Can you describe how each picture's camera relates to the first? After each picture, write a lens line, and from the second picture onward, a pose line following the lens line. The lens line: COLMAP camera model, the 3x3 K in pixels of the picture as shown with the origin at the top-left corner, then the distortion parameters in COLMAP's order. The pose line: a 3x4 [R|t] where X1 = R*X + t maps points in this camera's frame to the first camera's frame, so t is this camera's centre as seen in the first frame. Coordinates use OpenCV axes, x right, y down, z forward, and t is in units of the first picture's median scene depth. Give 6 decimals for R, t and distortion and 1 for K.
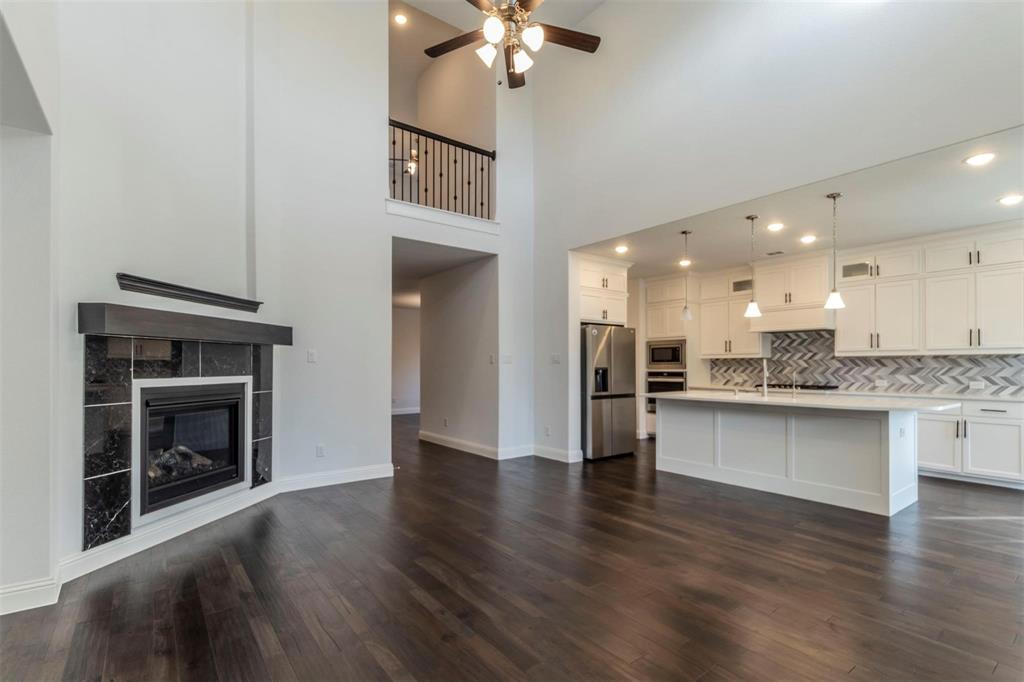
lens RADIAL K [[484.3, 0, 540.2], [0, 484.3, 362.9], [0, 0, 1]] dist [0.017905, 0.000994]
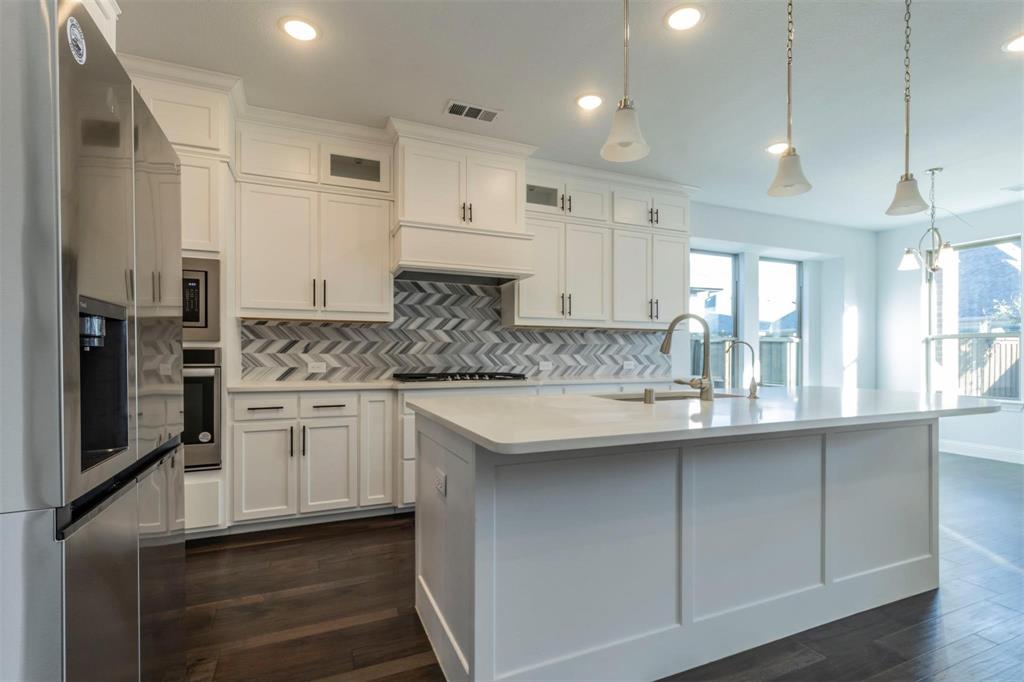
lens RADIAL K [[484.3, 0, 518.6], [0, 484.3, 356.0], [0, 0, 1]] dist [0.017905, 0.000994]
pose [[0.273080, 0.000549, 0.961991, 0.005167], [-0.008799, 0.999959, 0.001927, 0.024977], [-0.961951, -0.008991, 0.273074, 0.817581]]
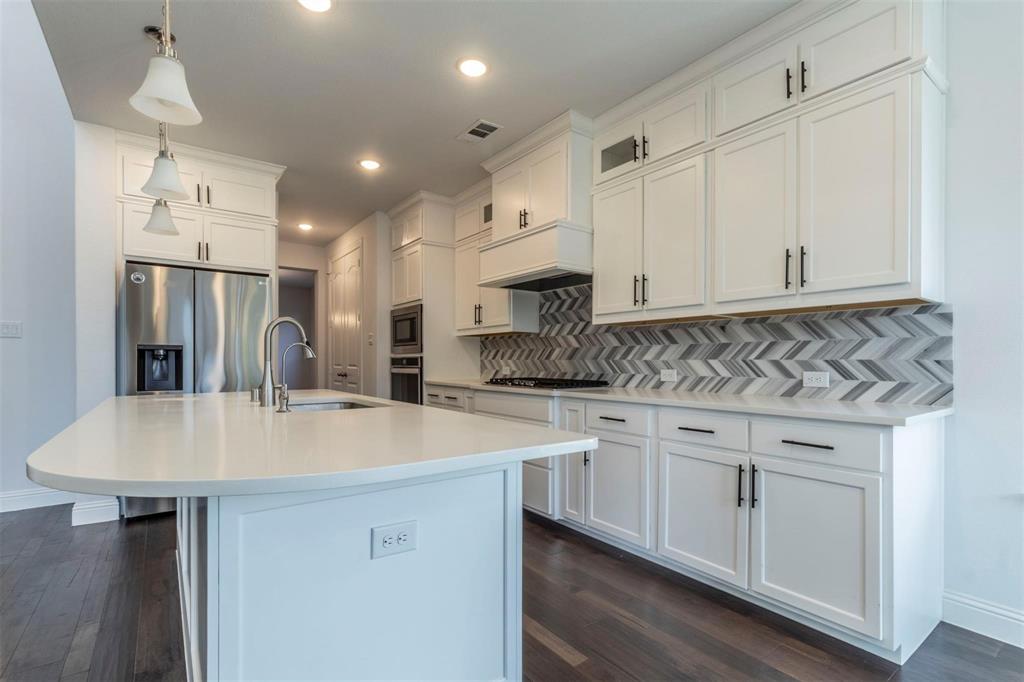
lens RADIAL K [[484.3, 0, 532.7], [0, 484.3, 360.2], [0, 0, 1]] dist [0.017905, 0.000994]
pose [[0.999750, 0.003036, -0.022148, 0.547281], [-0.002921, 0.999982, 0.005243, 0.022191], [0.022163, -0.005177, 0.999741, 0.468616]]
